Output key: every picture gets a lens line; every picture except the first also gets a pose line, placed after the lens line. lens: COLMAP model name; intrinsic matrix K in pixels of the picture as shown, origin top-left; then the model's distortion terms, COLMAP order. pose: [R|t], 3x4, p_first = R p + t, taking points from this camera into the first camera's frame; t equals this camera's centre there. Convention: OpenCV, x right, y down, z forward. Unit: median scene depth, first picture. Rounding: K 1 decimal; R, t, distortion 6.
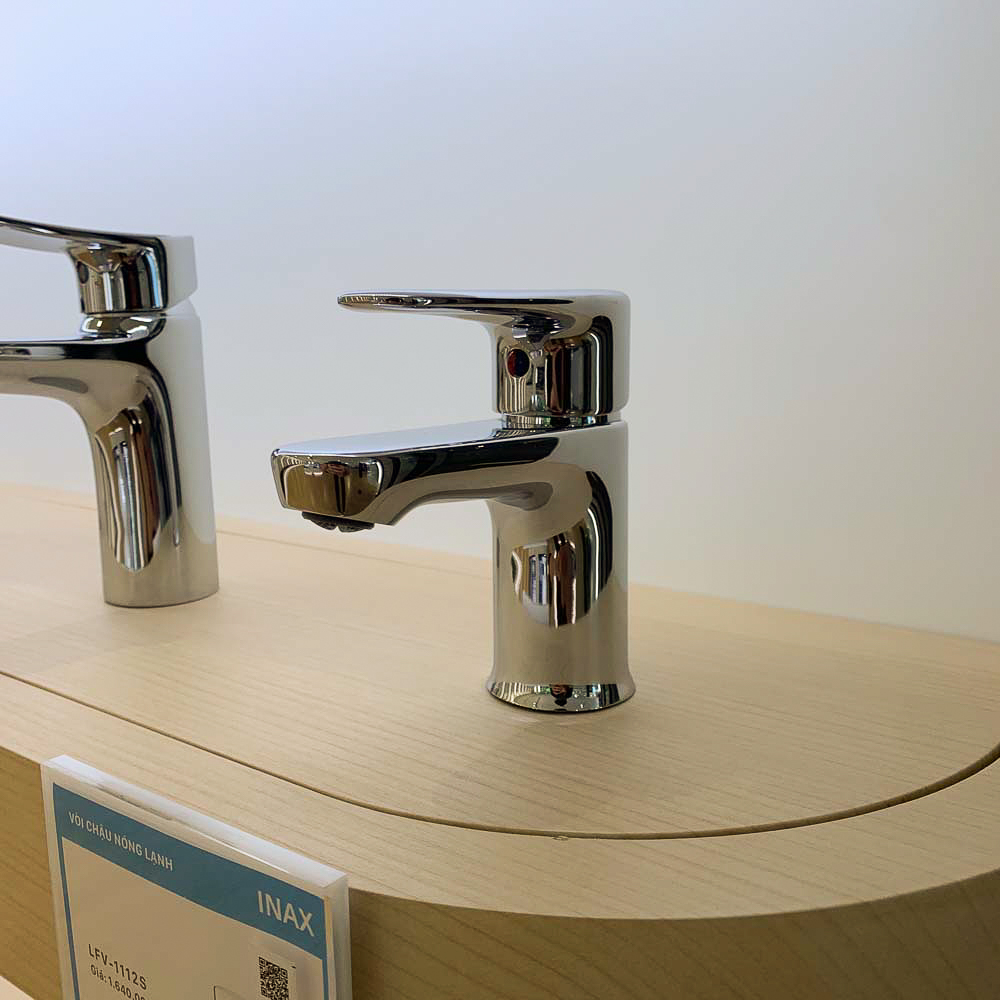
lens RADIAL K [[1036.8, 0, 474.6], [0, 1036.8, 472.3], [0, 0, 1]] dist [-0.011184, 0.048208]
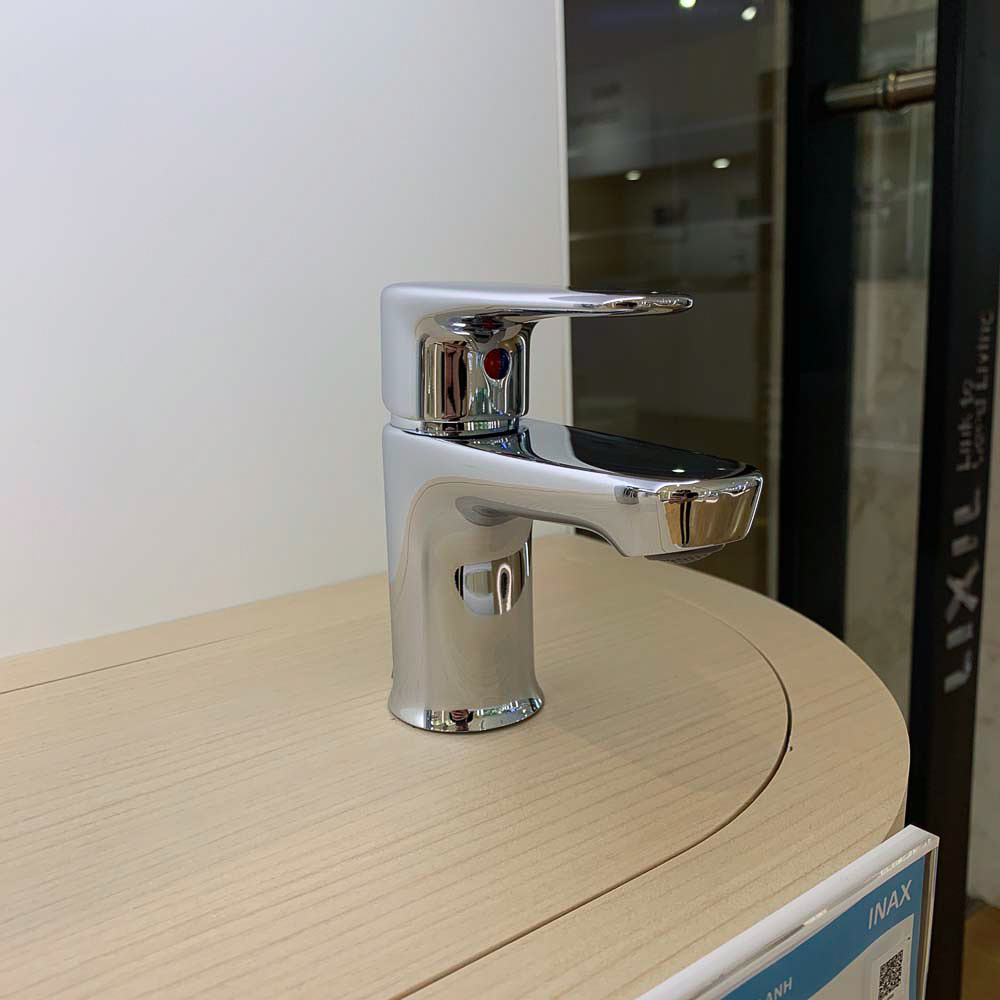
lens RADIAL K [[1045.9, 0, 467.5], [0, 1045.9, 494.9], [0, 0, 1]] dist [0.041529, -0.018923]
pose [[0.267074, -0.212742, 0.939900, -0.868798], [0.158840, 0.971706, 0.174806, -0.166180], [-0.950495, 0.102608, 0.293310, 0.751411]]
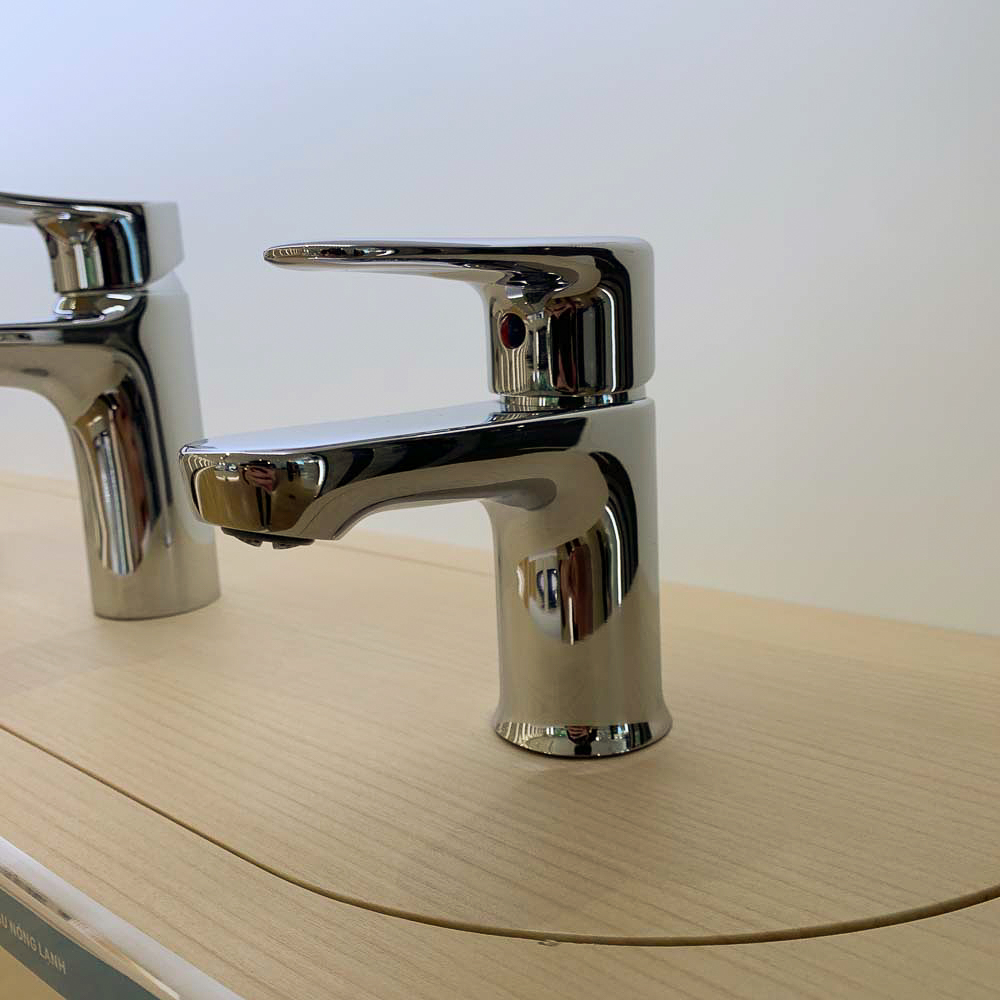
lens RADIAL K [[1058.6, 0, 488.6], [0, 1058.6, 474.1], [0, 0, 1]] dist [-0.146039, 0.259821]
pose [[0.997481, -0.016520, -0.068983, 0.075648], [0.018117, 0.999581, 0.022590, -0.012247], [0.068581, -0.023783, 0.997362, 0.179877]]
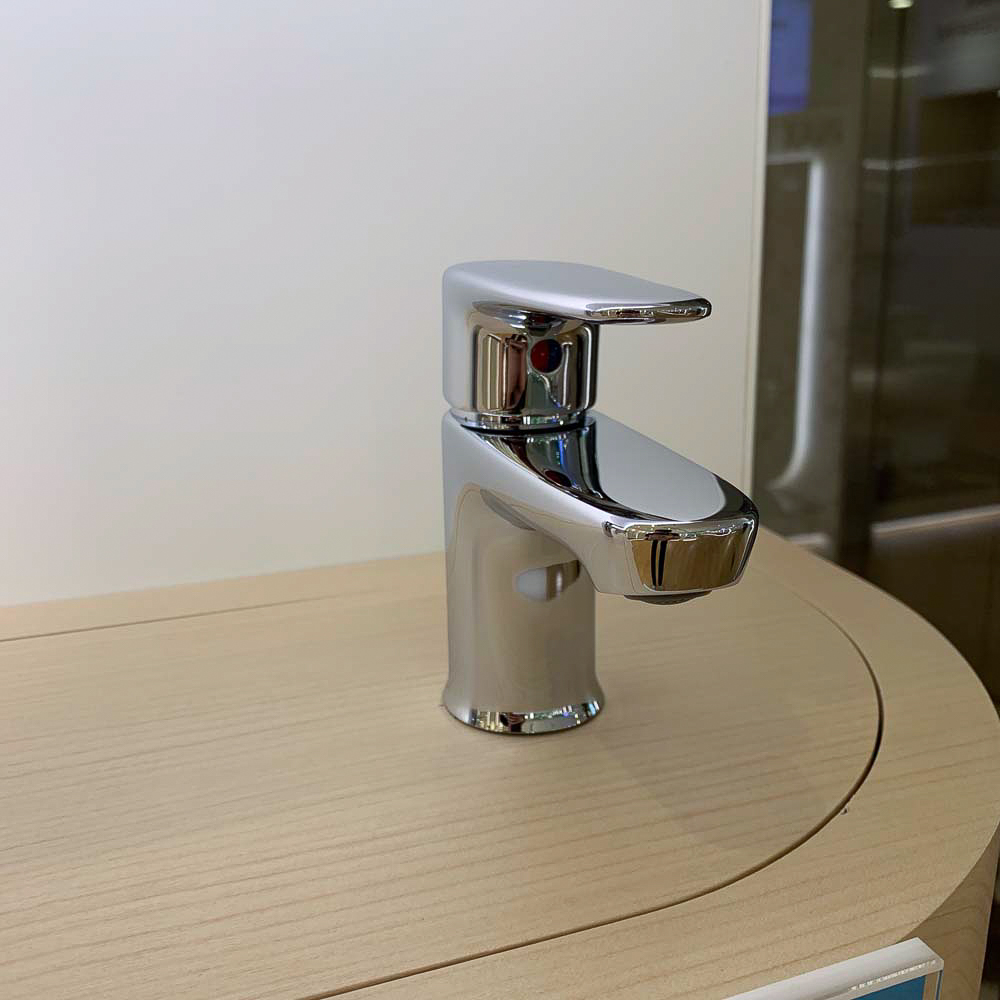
lens RADIAL K [[1036.8, 0, 474.6], [0, 1036.8, 472.3], [0, 0, 1]] dist [-0.011184, 0.048208]
pose [[0.555449, -0.226333, 0.800156, -0.712889], [0.134610, 0.974028, 0.182071, -0.187599], [-0.820583, 0.006578, 0.571490, 0.539260]]
